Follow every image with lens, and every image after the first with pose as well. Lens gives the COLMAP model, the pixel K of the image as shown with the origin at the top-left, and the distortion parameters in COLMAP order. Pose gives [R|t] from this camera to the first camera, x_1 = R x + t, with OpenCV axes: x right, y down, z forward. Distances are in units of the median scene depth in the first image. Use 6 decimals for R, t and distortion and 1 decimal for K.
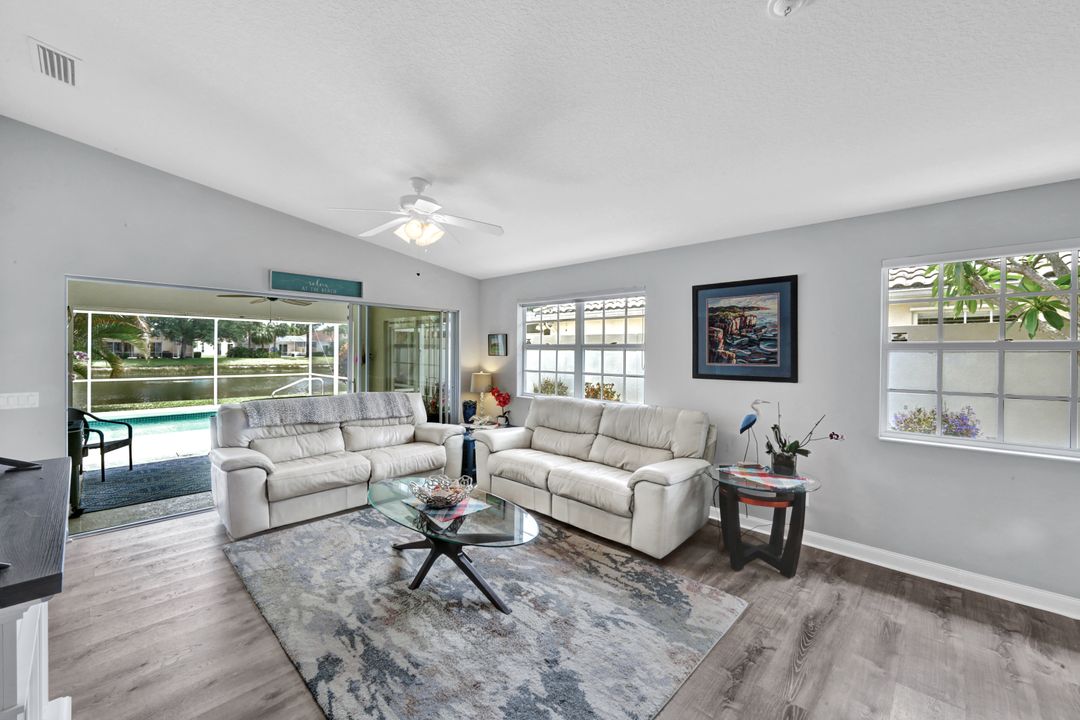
lens RADIAL K [[436.6, 0, 540.5], [0, 436.6, 358.5], [0, 0, 1]] dist [0.004651, -0.000892]
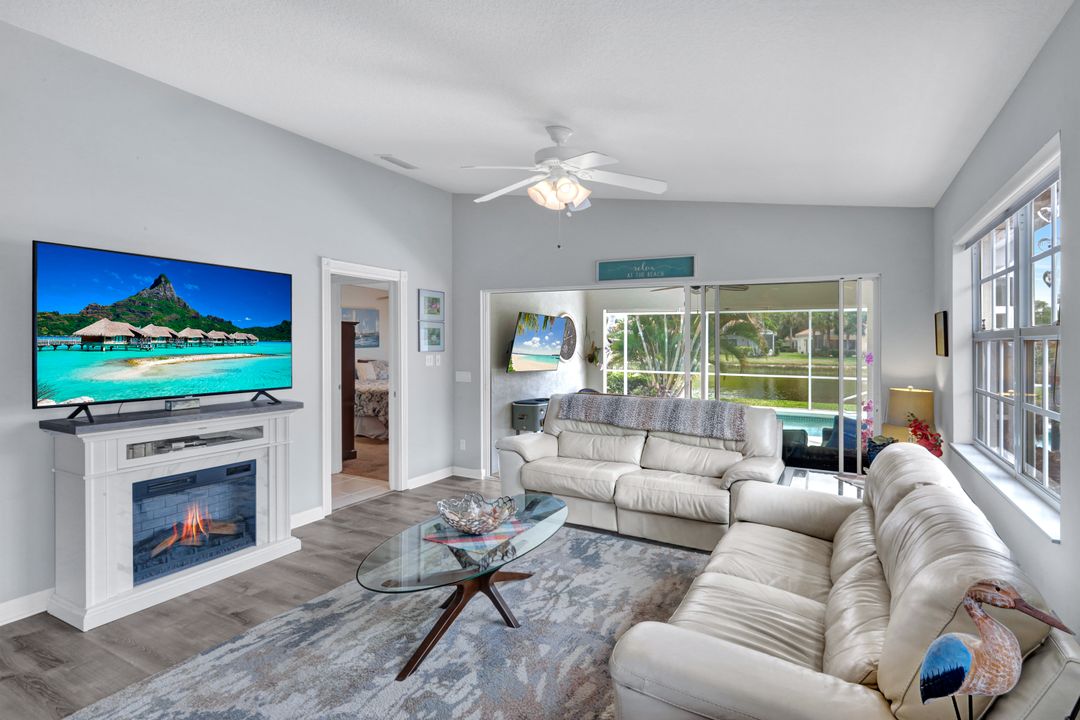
lens RADIAL K [[548.1, 0, 541.6], [0, 548.1, 343.9], [0, 0, 1]] dist [0.001339, -0.000238]
pose [[0.263513, -0.002527, -0.964652, 0.466957], [-0.024139, 0.999666, -0.009213, -0.004327], [0.964354, 0.025714, 0.263364, 0.491711]]
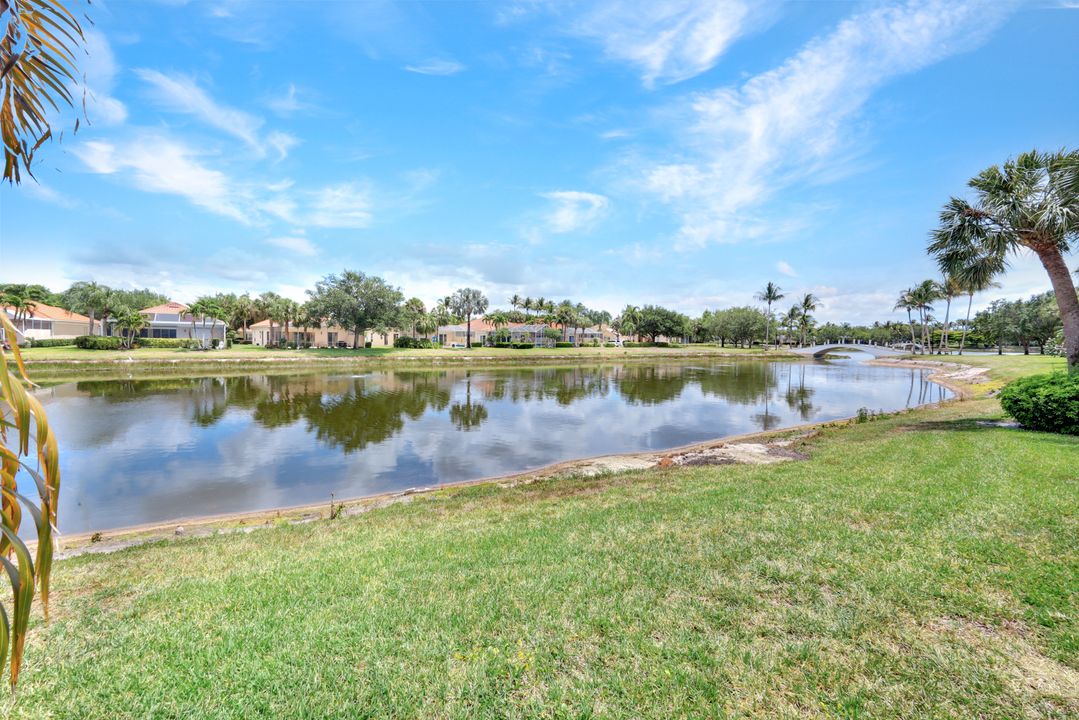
lens RADIAL K [[436.2, 0, 533.7], [0, 436.2, 357.1], [0, 0, 1]] dist [0.004651, -0.000892]
pose [[0.957894, 0.014290, -0.286767, -2.471810], [-0.009094, 0.999770, 0.019443, -0.056325], [0.286979, -0.016017, 0.957803, 2.848243]]
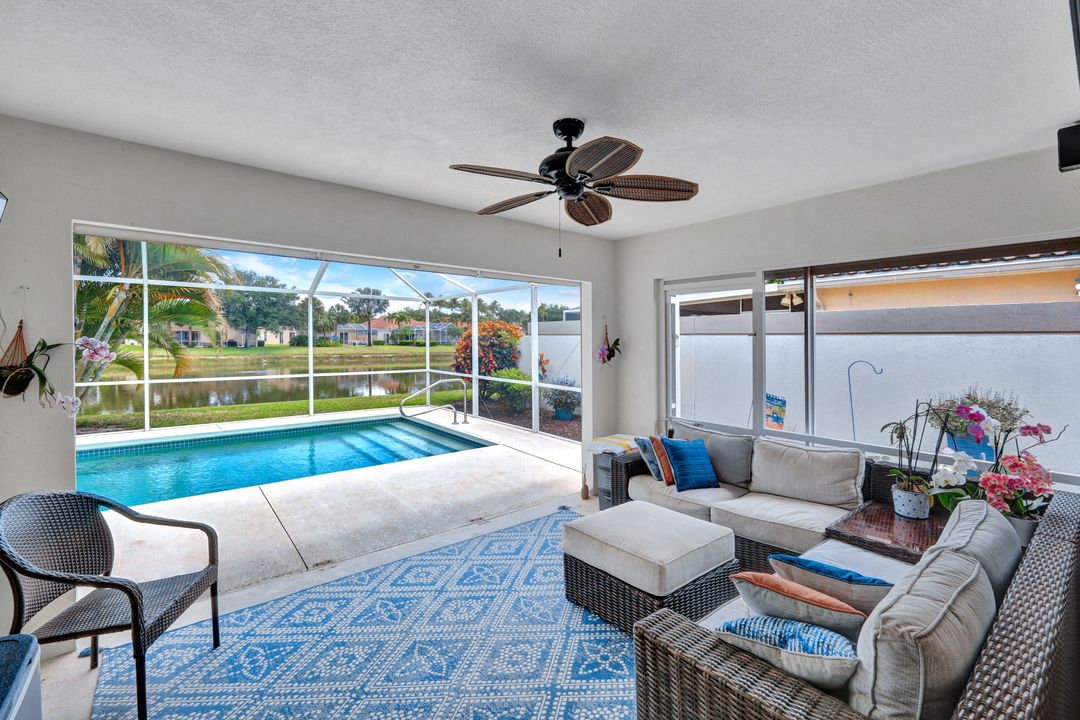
lens RADIAL K [[436.6, 0, 548.7], [0, 436.6, 363.8], [0, 0, 1]] dist [0.004651, -0.000892]
pose [[0.997034, 0.003662, -0.076872, -0.812064], [-0.000692, 0.999254, 0.038617, -0.008820], [0.076956, -0.038449, 0.996293, 0.854392]]
